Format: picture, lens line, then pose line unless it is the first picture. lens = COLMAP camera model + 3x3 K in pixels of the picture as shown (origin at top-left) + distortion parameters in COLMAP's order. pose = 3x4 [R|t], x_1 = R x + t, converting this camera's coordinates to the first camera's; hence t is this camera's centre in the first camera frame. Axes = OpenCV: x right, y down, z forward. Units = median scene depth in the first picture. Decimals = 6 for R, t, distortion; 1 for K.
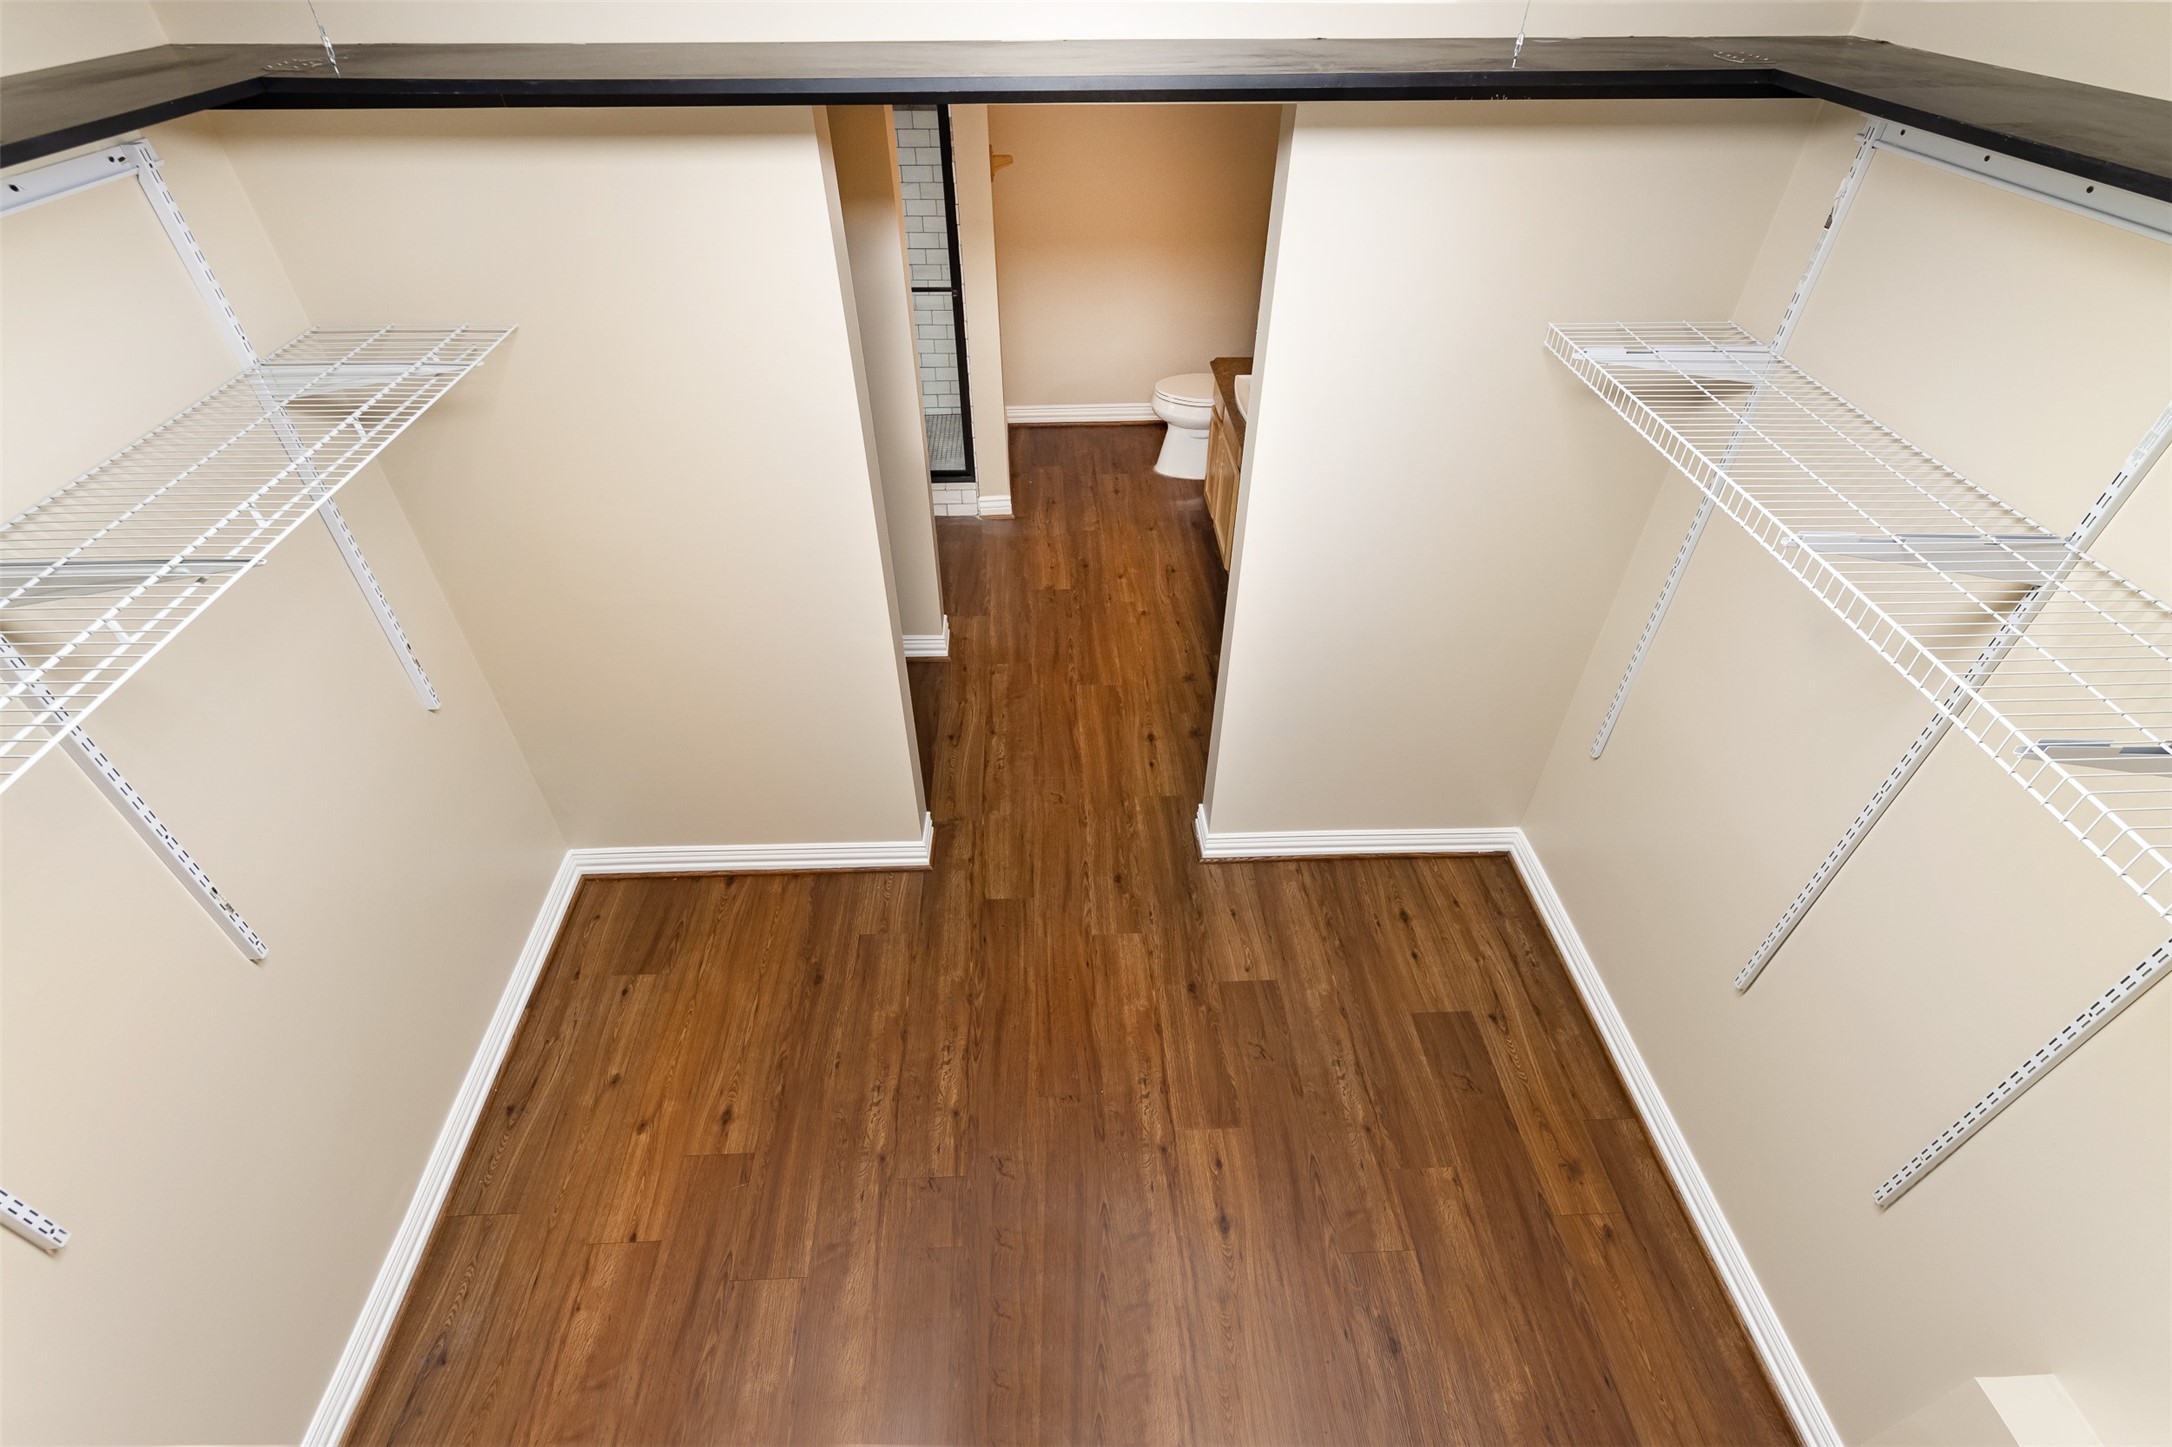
lens RADIAL K [[1026.2, 0, 1070.4], [0, 1026.2, 723.5], [0, 0, 1]] dist [0.002919, 0.000415]
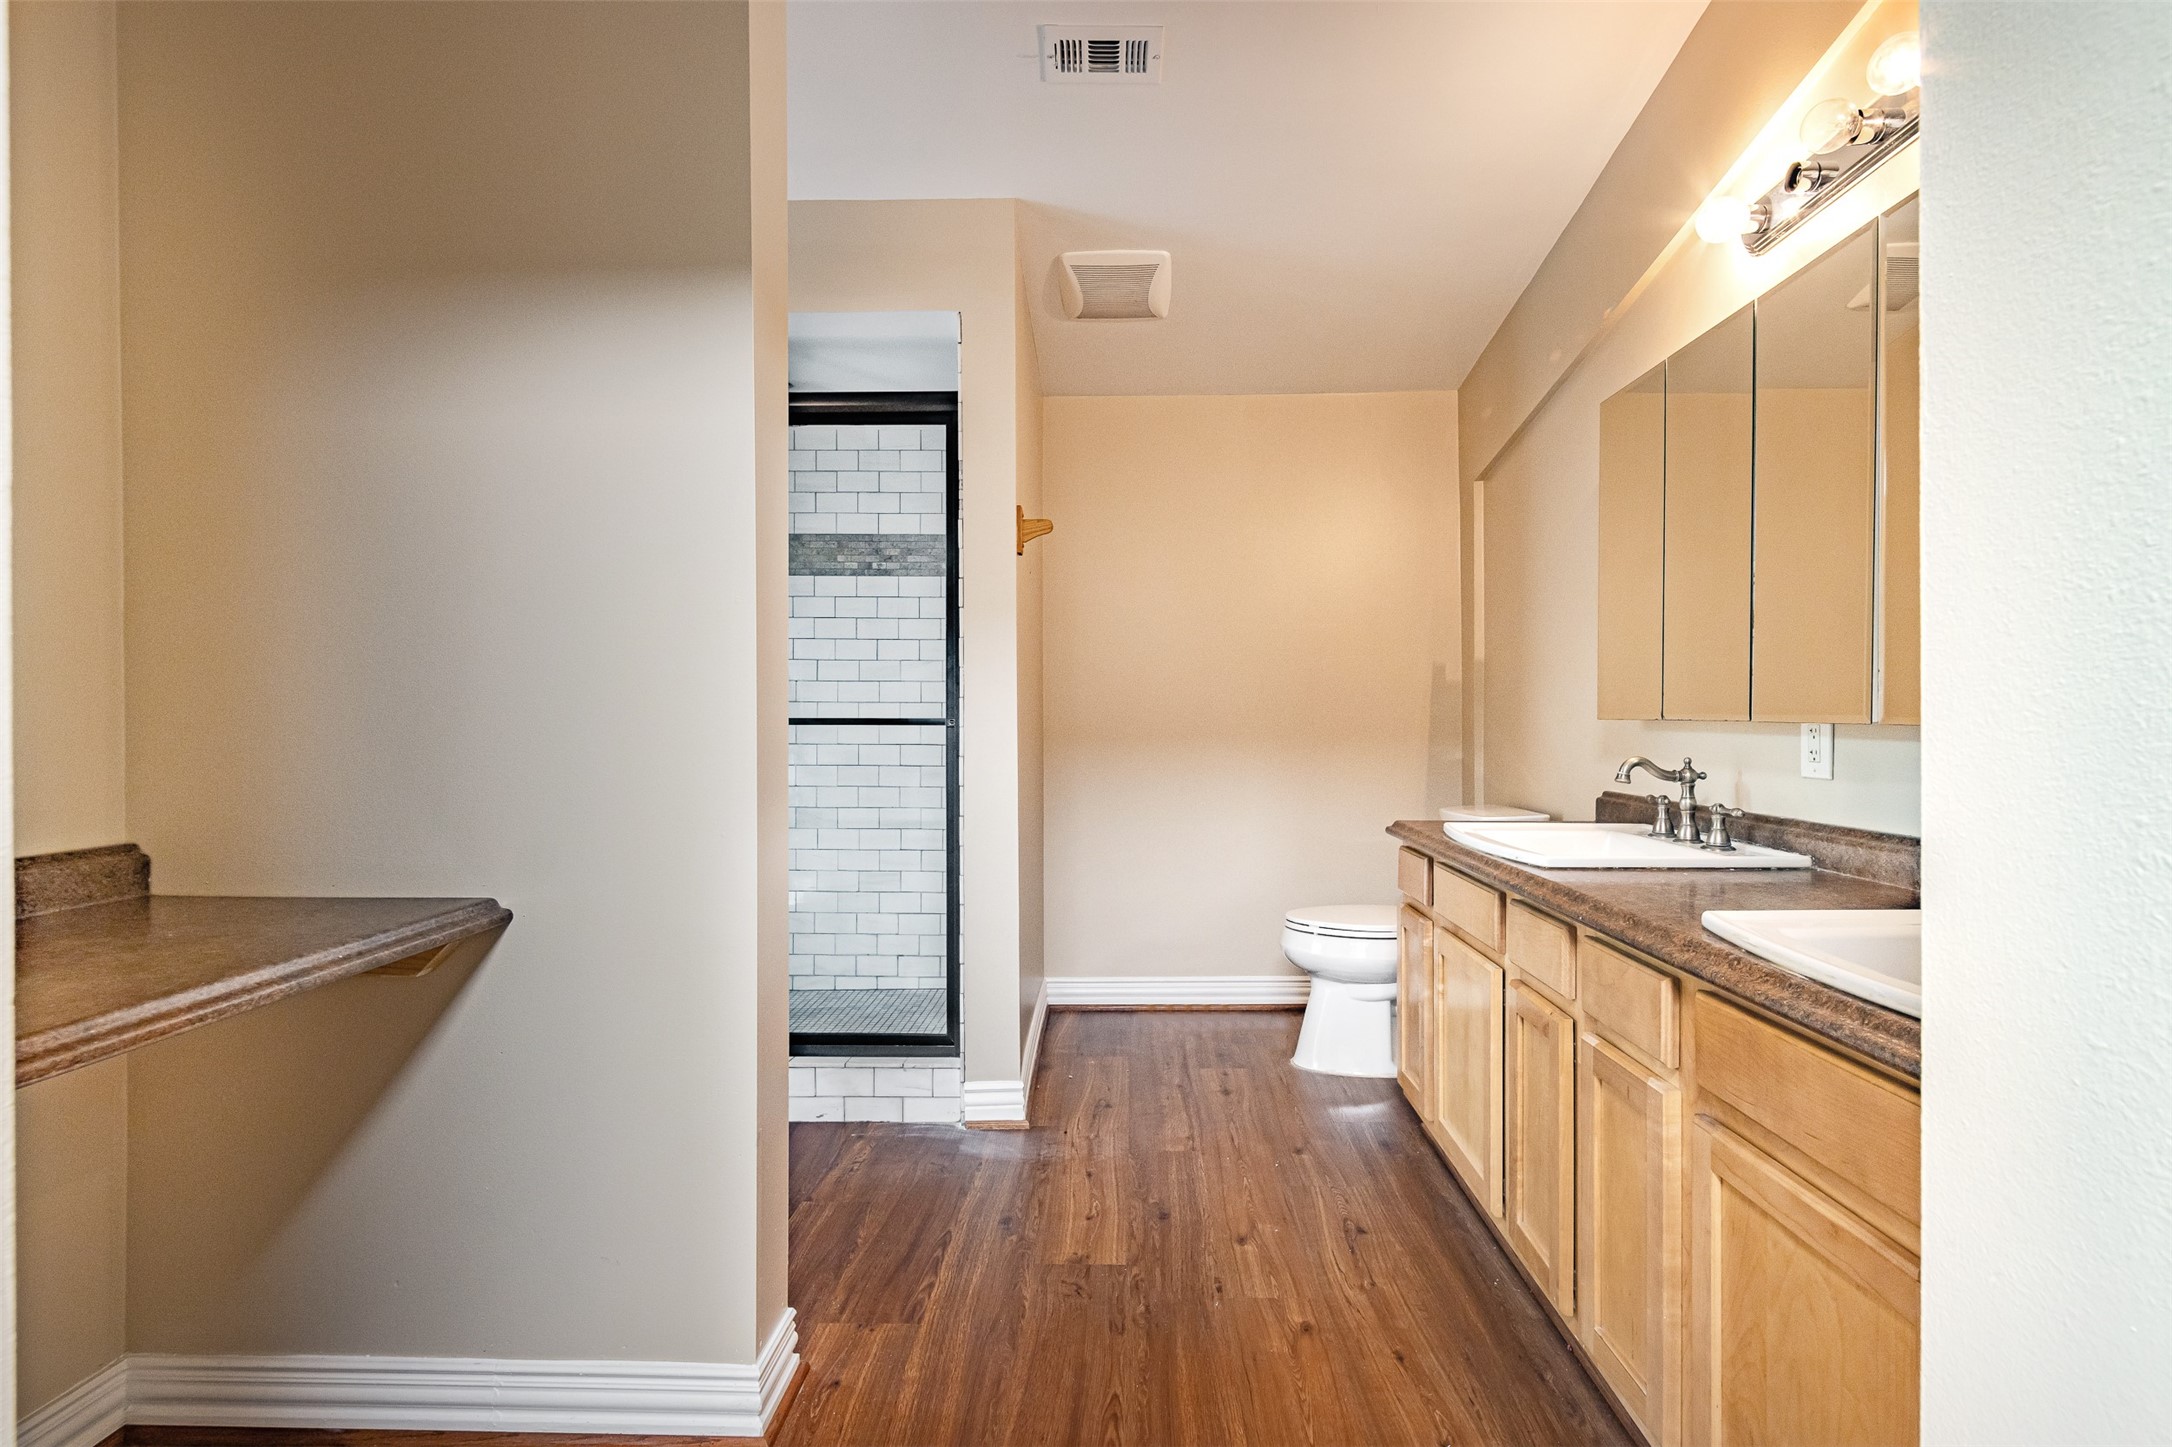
lens RADIAL K [[1057.5, 0, 1126.4], [0, 1057.5, 730.2], [0, 0, 1]] dist [0.002238, 0.000620]
pose [[0.999062, 0.005570, -0.042953, 0.016932], [-0.031213, 0.780135, -0.624832, -0.027514], [0.030029, 0.625586, 0.779577, 0.491364]]
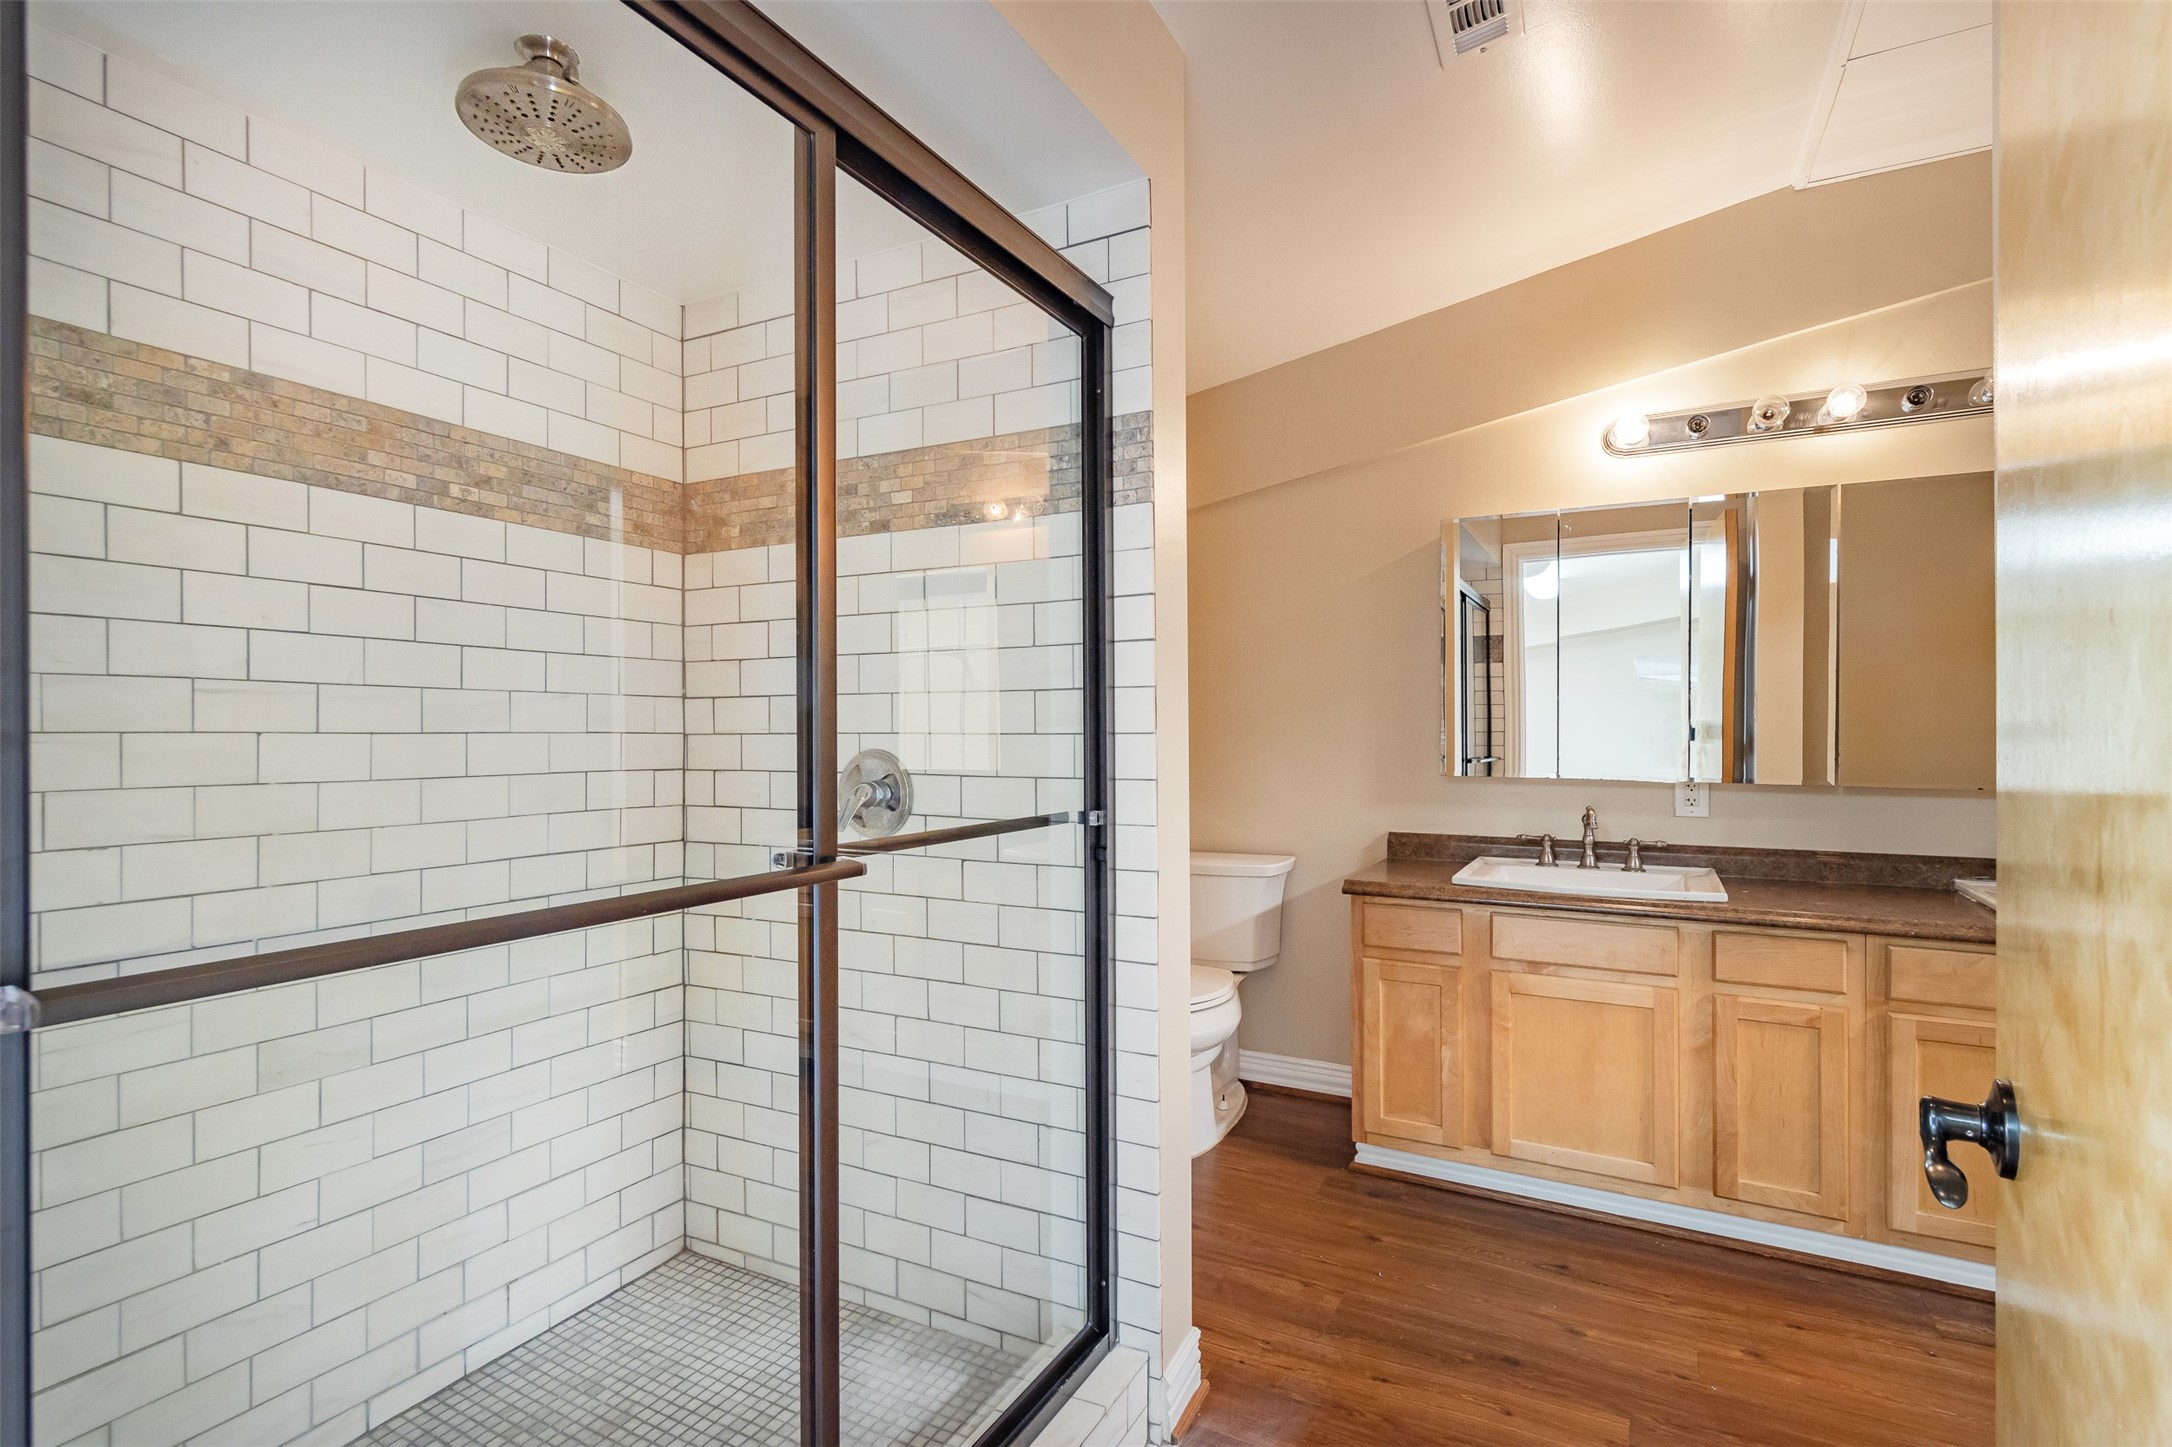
lens RADIAL K [[1026.2, 0, 1070.4], [0, 1026.2, 723.5], [0, 0, 1]] dist [0.002919, 0.000415]
pose [[0.489391, 0.005413, 0.872048, -0.421184], [0.552375, 0.771877, -0.314782, -0.312492], [-0.674818, 0.635749, 0.374759, 0.794348]]
